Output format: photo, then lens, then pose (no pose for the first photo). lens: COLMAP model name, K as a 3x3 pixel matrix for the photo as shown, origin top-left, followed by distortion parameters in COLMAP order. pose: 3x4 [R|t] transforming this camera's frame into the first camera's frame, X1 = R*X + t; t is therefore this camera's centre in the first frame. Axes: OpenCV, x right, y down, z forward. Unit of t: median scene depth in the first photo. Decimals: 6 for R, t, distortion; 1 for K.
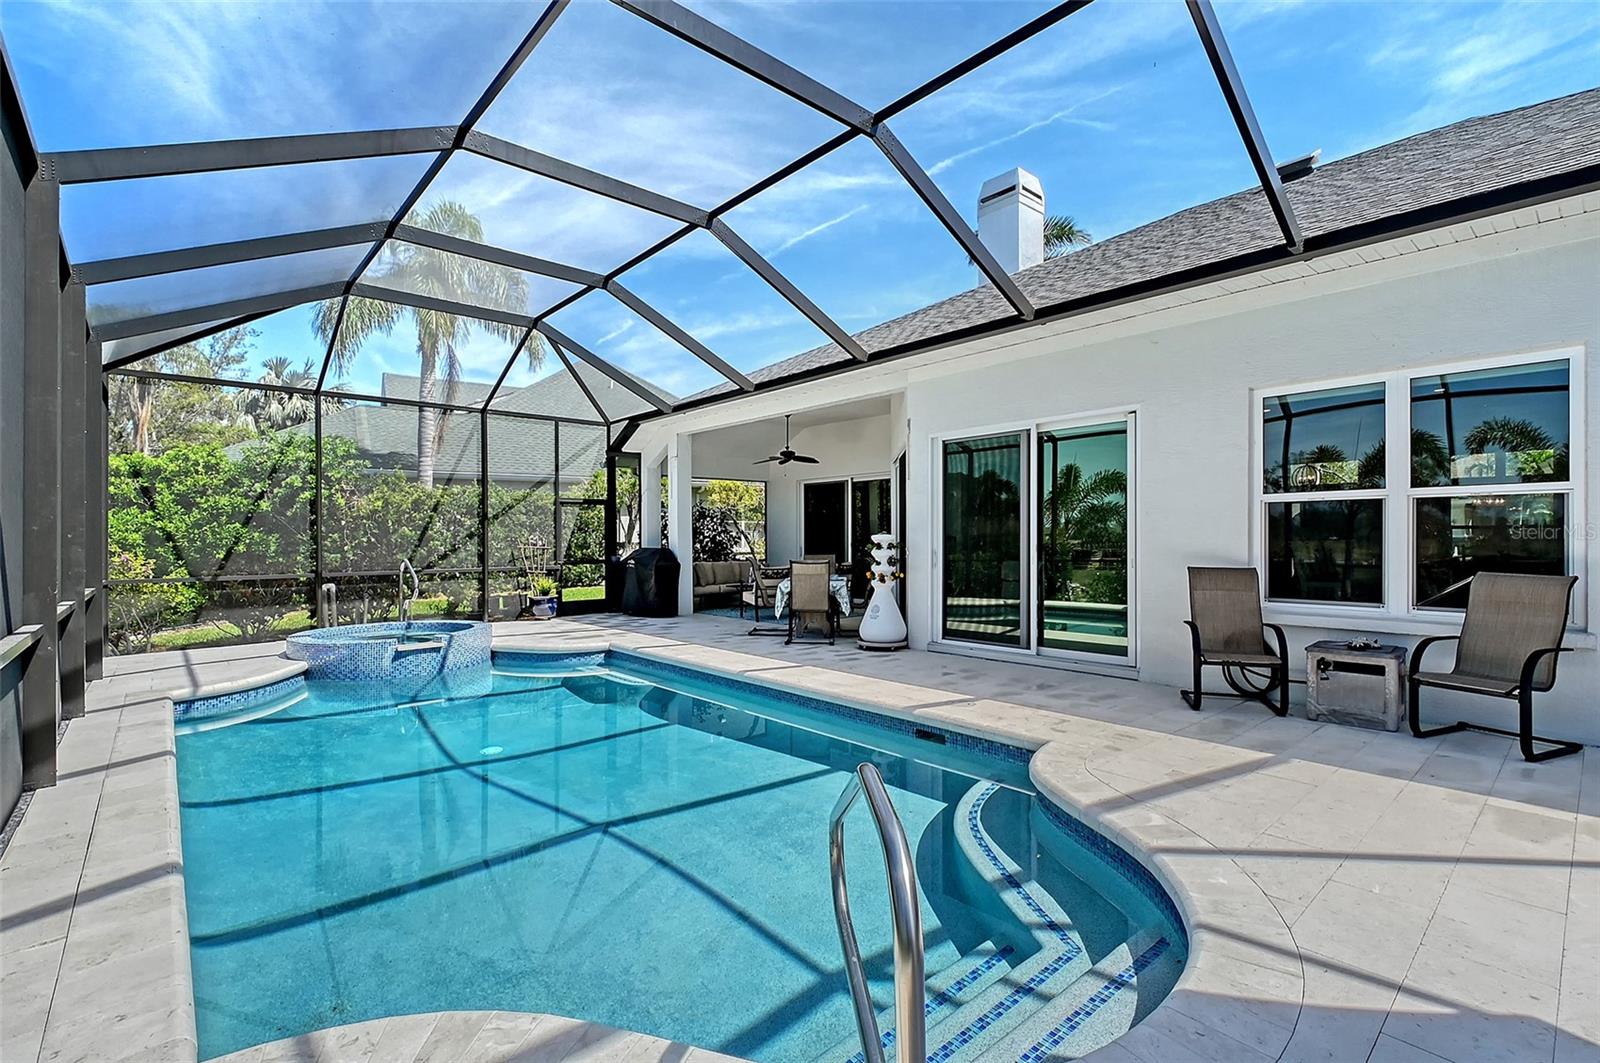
lens RADIAL K [[726.7, 0, 807.2], [0, 726.7, 532.4], [0, 0, 1]] dist [0.001337, -0.000272]
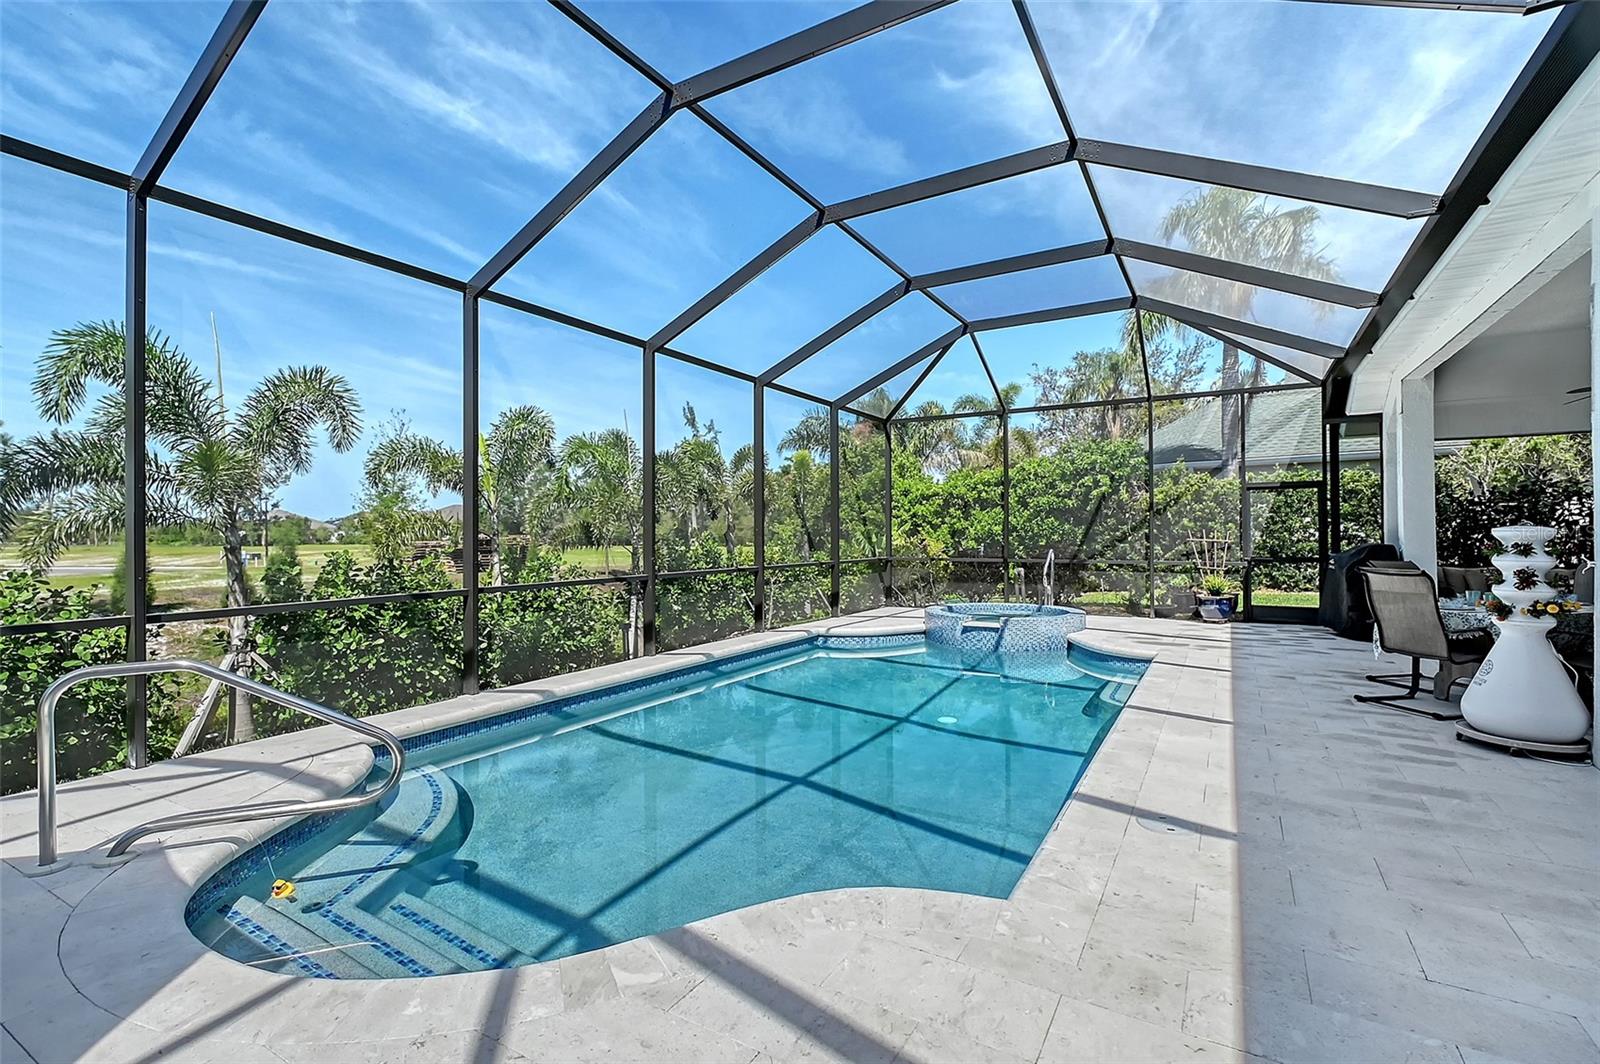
lens RADIAL K [[716.9, 0, 809.8], [0, 716.9, 536.4], [0, 0, 1]] dist [0.000580, 0.000070]
pose [[0.305280, 0.010364, -0.952206, 0.299418], [0.007840, 0.999880, 0.013397, -0.000340], [0.952230, -0.011555, 0.305162, 0.254372]]
